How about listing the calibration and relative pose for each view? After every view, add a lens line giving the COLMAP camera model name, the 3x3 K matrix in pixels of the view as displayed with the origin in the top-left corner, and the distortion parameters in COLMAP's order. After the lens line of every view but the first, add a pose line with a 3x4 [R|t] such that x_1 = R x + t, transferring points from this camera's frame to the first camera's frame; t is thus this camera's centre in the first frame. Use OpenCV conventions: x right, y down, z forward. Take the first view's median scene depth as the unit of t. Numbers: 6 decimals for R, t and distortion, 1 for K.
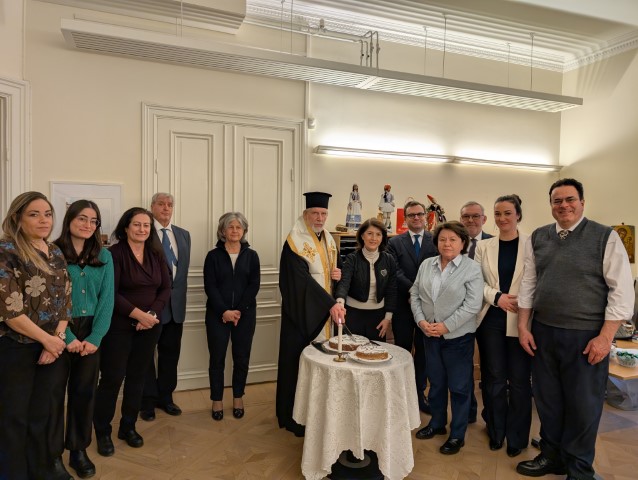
lens RADIAL K [[469.9, 0, 317.0], [0, 469.9, 241.3], [0, 0, 1]] dist [0.008923, -0.008339]
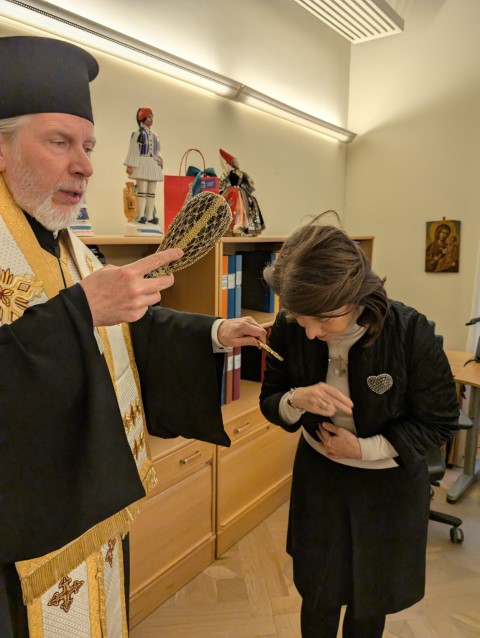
lens RADIAL K [[469.9, 0, 241.1], [0, 469.9, 320.9], [0, 0, 1]] dist [0.008923, -0.008339]
pose [[0.854284, -0.108518, 0.508353, 0.001408], [0.035974, 0.987964, 0.150446, -0.001865], [-0.518560, -0.110236, 0.847905, 0.599736]]
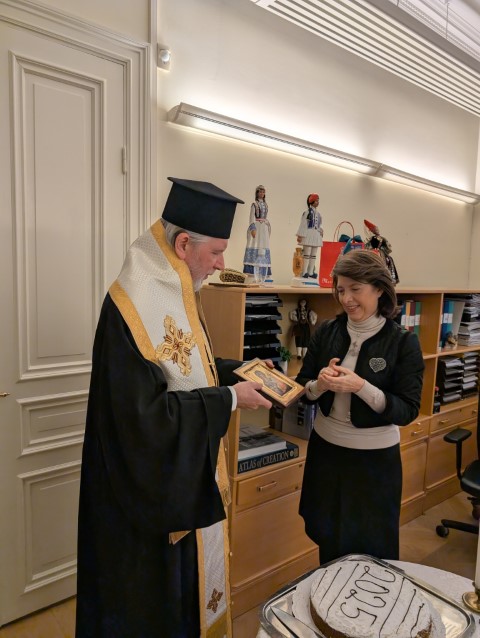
lens RADIAL K [[469.9, 0, 245.2], [0, 469.9, 320.9], [0, 0, 1]] dist [0.008923, -0.008339]
pose [[0.949983, -0.020183, 0.311649, -0.088053], [0.004399, 0.998675, 0.051265, -0.005678], [-0.312271, -0.047330, 0.948813, 0.508741]]
